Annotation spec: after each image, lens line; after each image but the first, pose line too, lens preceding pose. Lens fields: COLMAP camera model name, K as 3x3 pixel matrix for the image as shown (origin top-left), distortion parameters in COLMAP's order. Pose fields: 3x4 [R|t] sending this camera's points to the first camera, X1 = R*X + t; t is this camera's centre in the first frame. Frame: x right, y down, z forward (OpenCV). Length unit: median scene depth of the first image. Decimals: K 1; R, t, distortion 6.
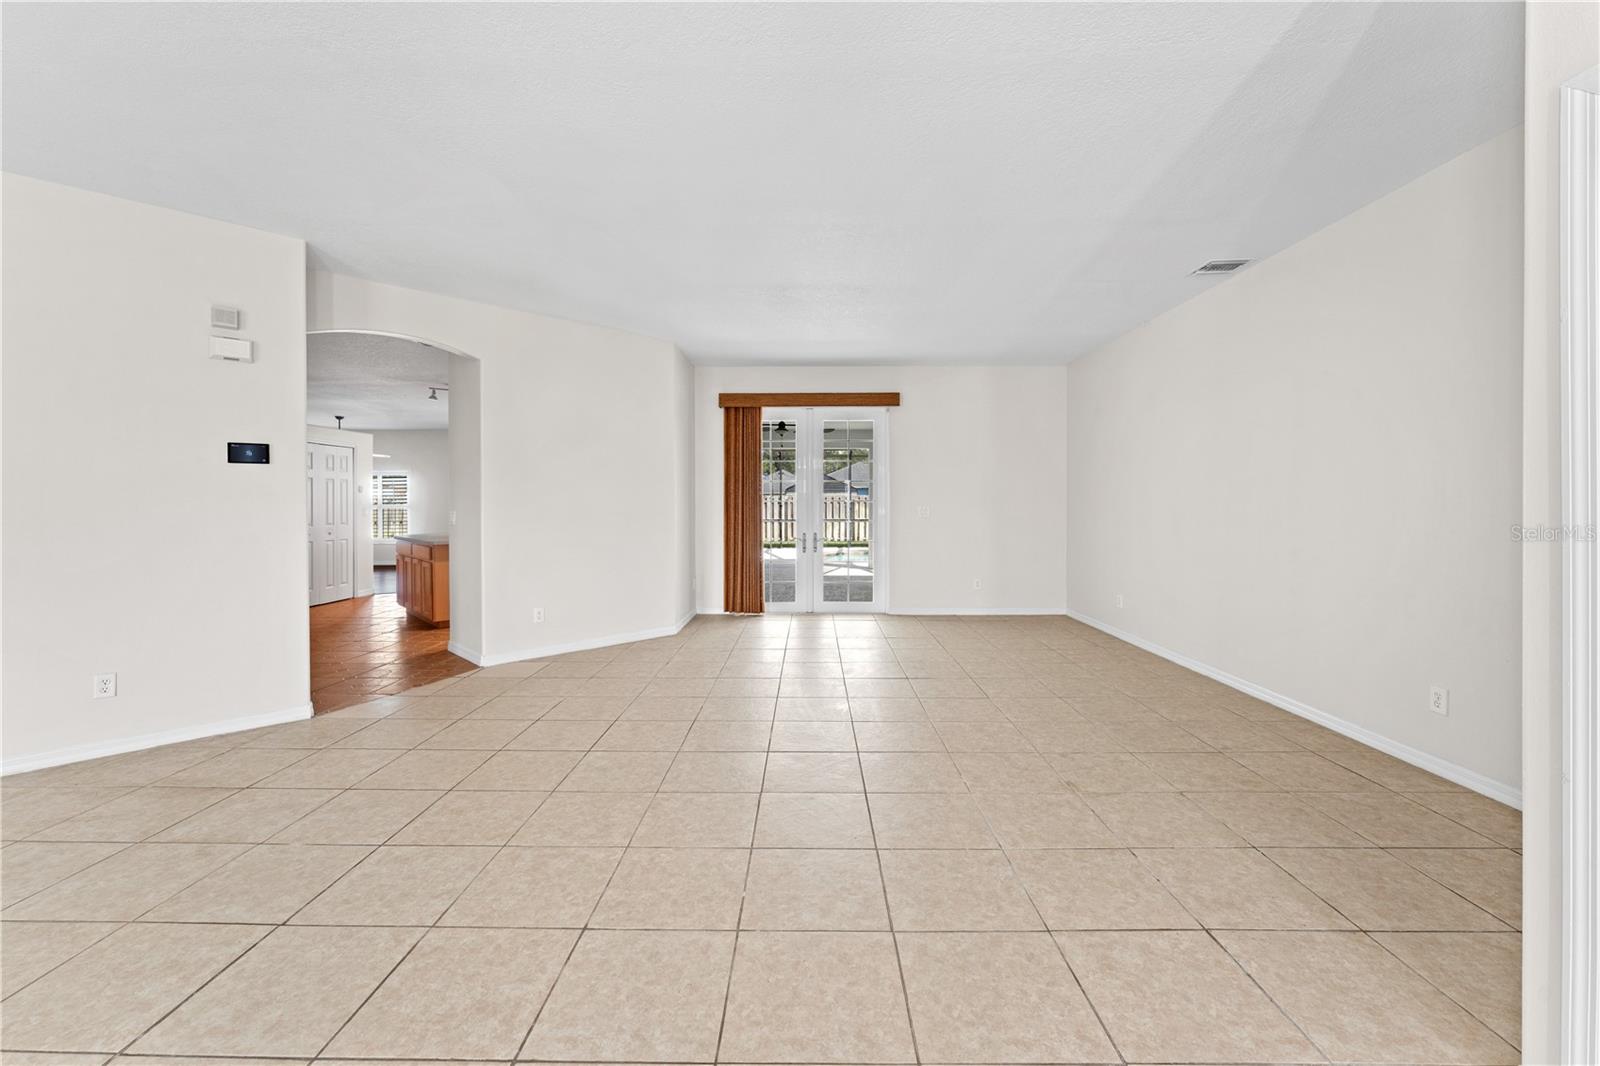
lens RADIAL K [[624.9, 0, 801.0], [0, 624.9, 520.4], [0, 0, 1]] dist [-0.000749, -0.000213]
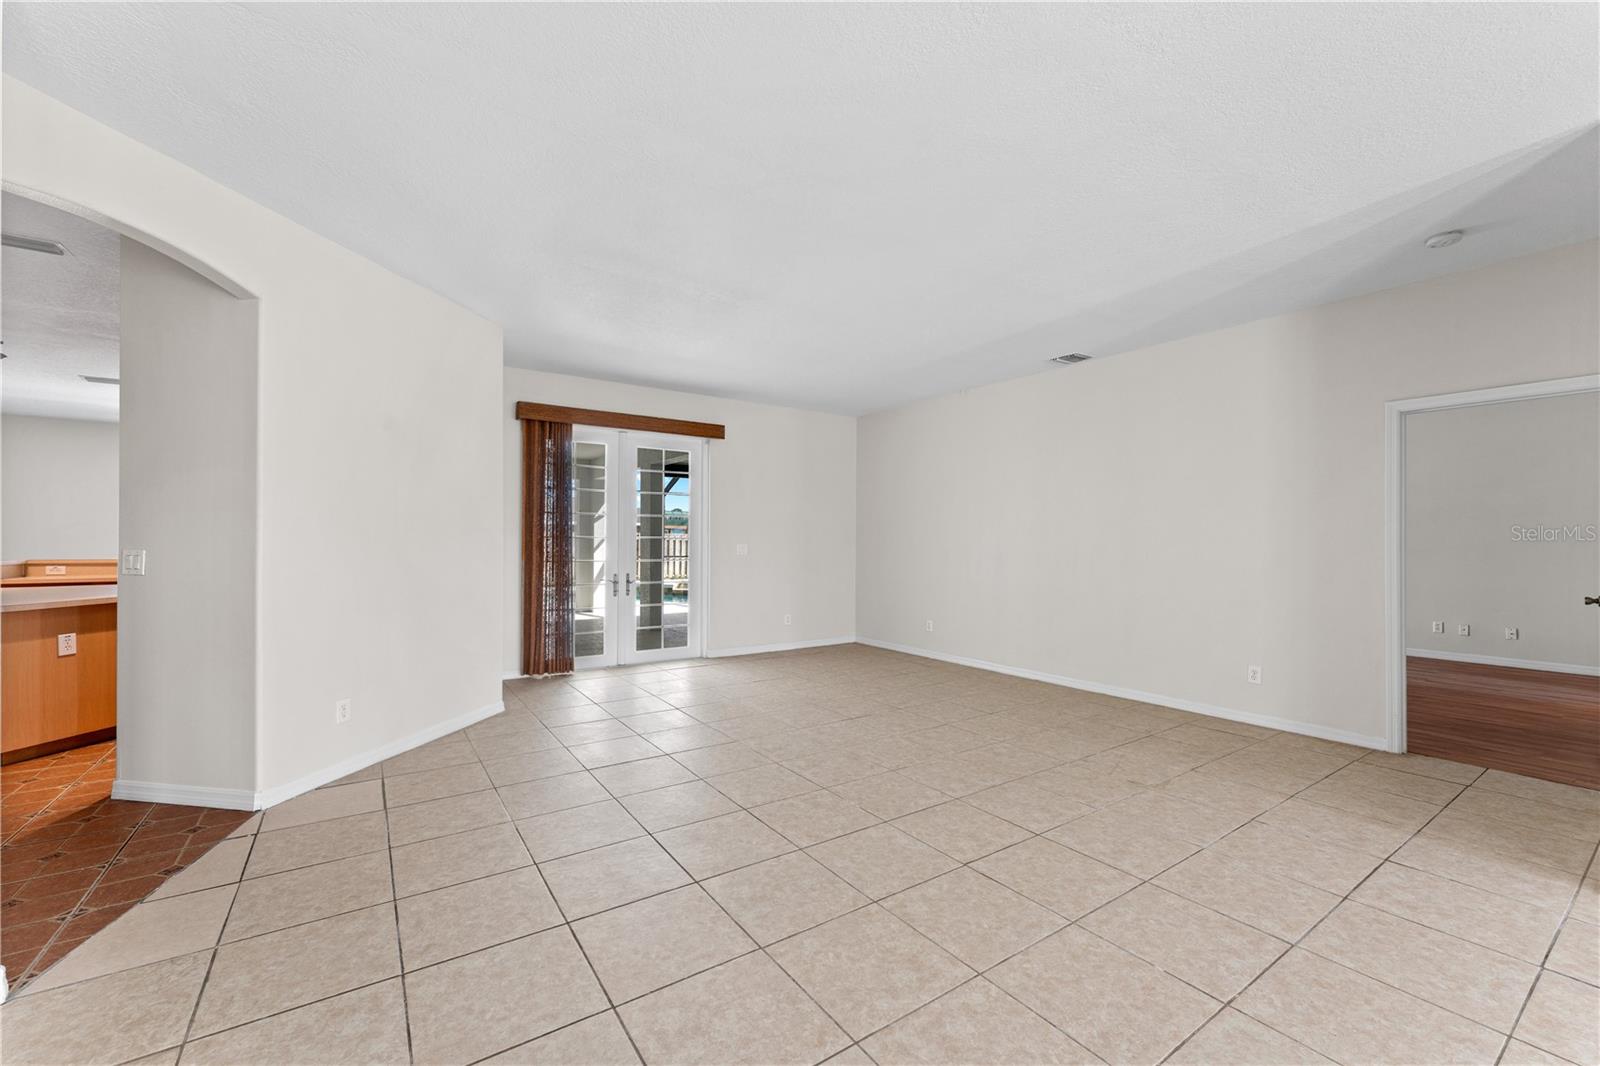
lens RADIAL K [[623.5, 0, 801.8], [0, 623.5, 543.5], [0, 0, 1]] dist [-0.000735, -0.000083]
pose [[0.826470, 0.003016, 0.562973, -0.588859], [0.008923, 0.999790, -0.018454, -0.007962], [-0.562911, 0.020275, 0.826269, 0.297300]]
